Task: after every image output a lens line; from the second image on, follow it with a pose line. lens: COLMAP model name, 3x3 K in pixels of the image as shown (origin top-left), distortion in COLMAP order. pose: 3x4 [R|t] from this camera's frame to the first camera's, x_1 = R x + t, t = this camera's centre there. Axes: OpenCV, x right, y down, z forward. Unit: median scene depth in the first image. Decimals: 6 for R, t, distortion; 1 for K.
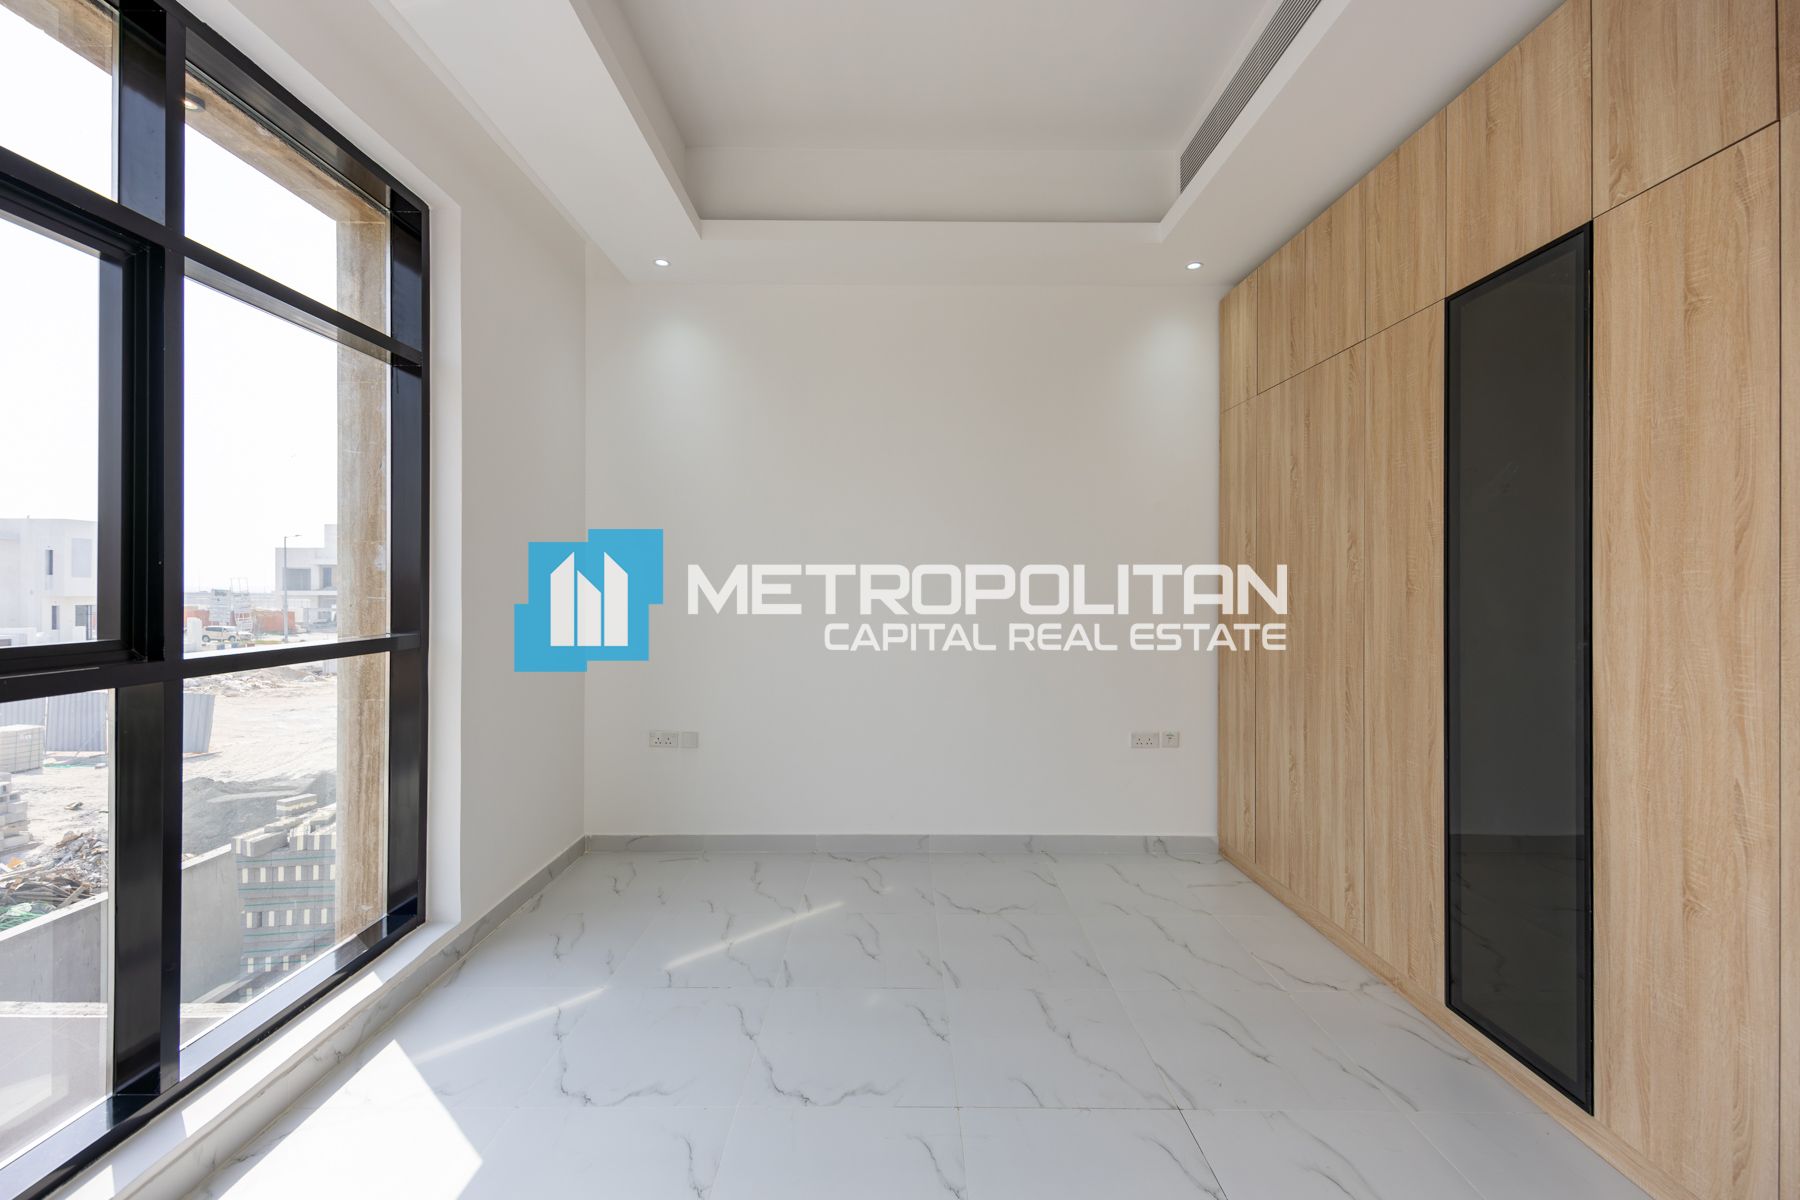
lens RADIAL K [[750.0, 0, 918.4], [0, 750.0, 590.6], [0, 0, 1]] dist [0.007289, -0.001207]
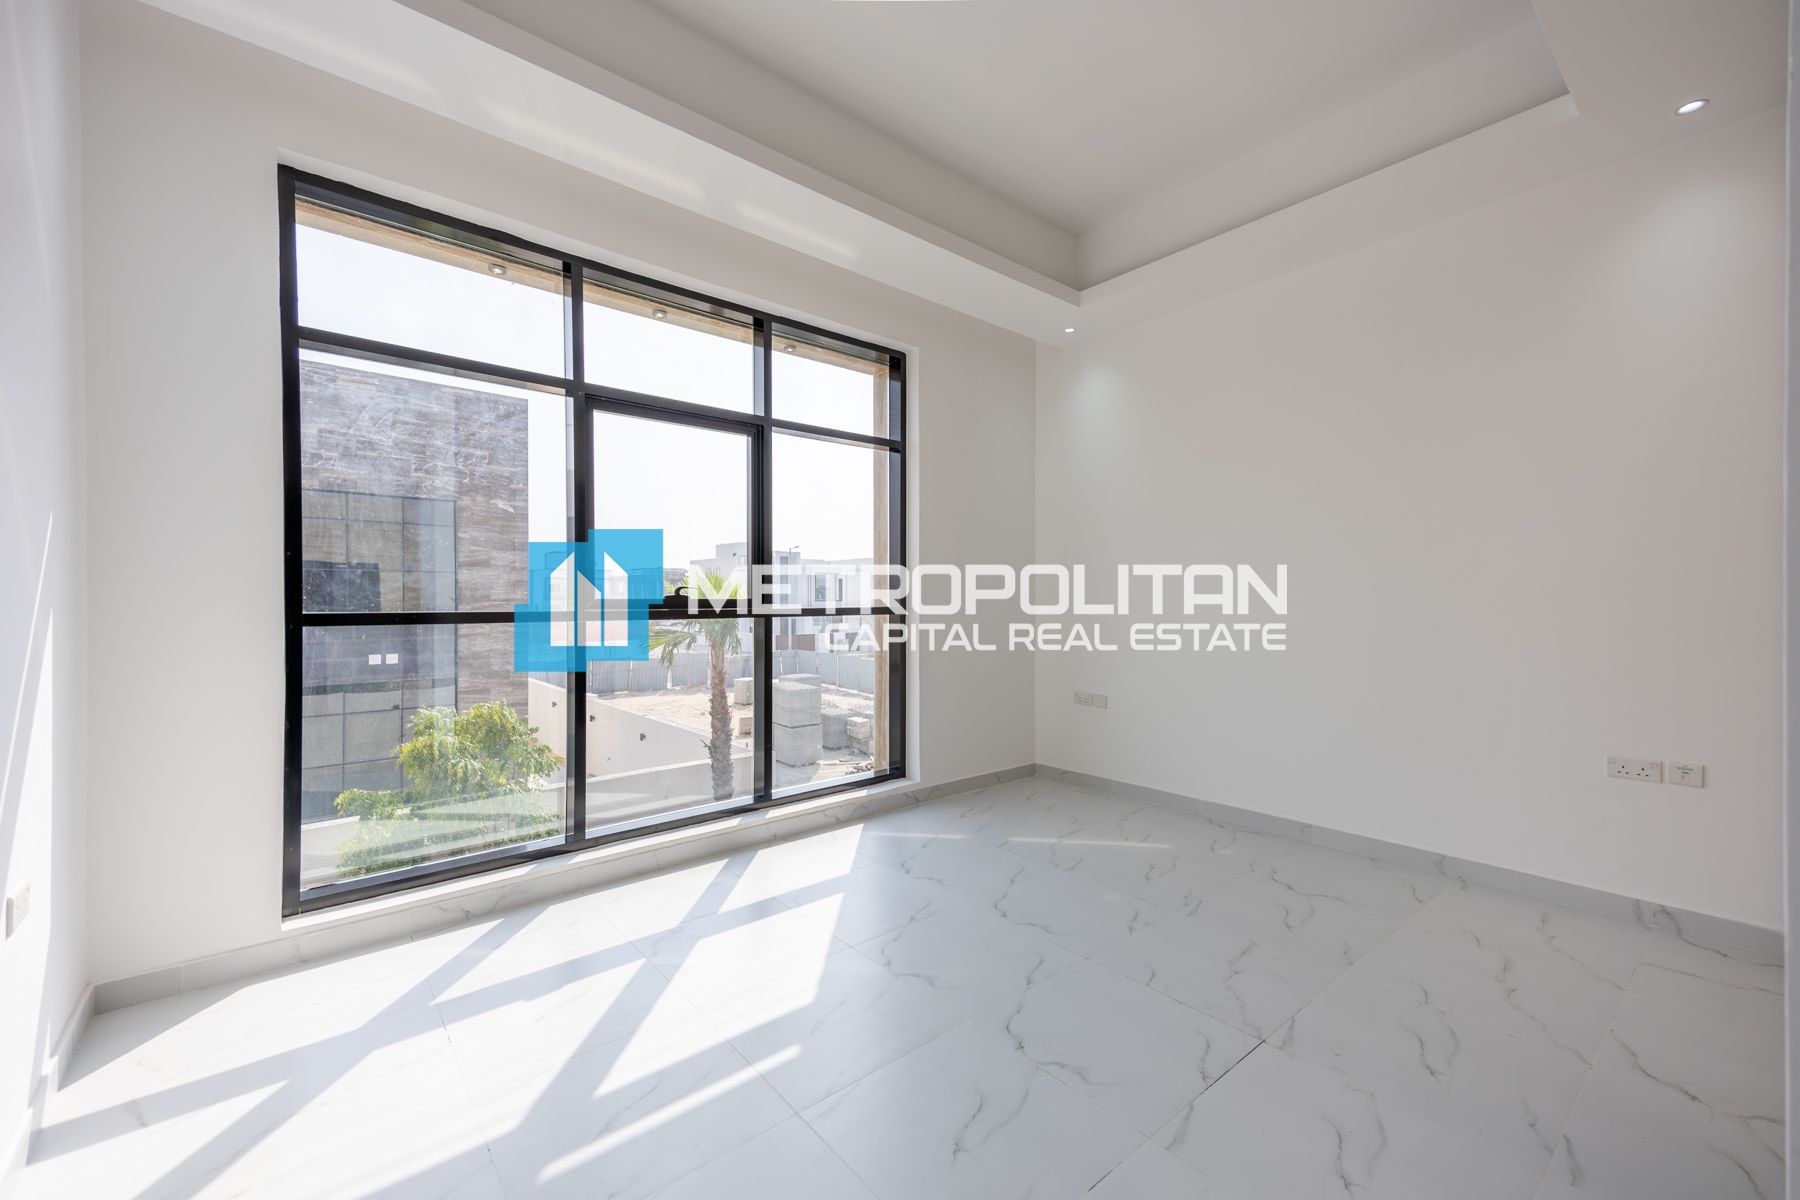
lens RADIAL K [[750.0, 0, 904.3], [0, 750.0, 598.0], [0, 0, 1]] dist [0.007289, -0.001207]
pose [[0.621573, -0.007906, -0.783316, 0.554752], [0.000185, 0.999951, -0.009946, 0.046523], [0.783356, 0.006037, 0.621544, -0.039653]]
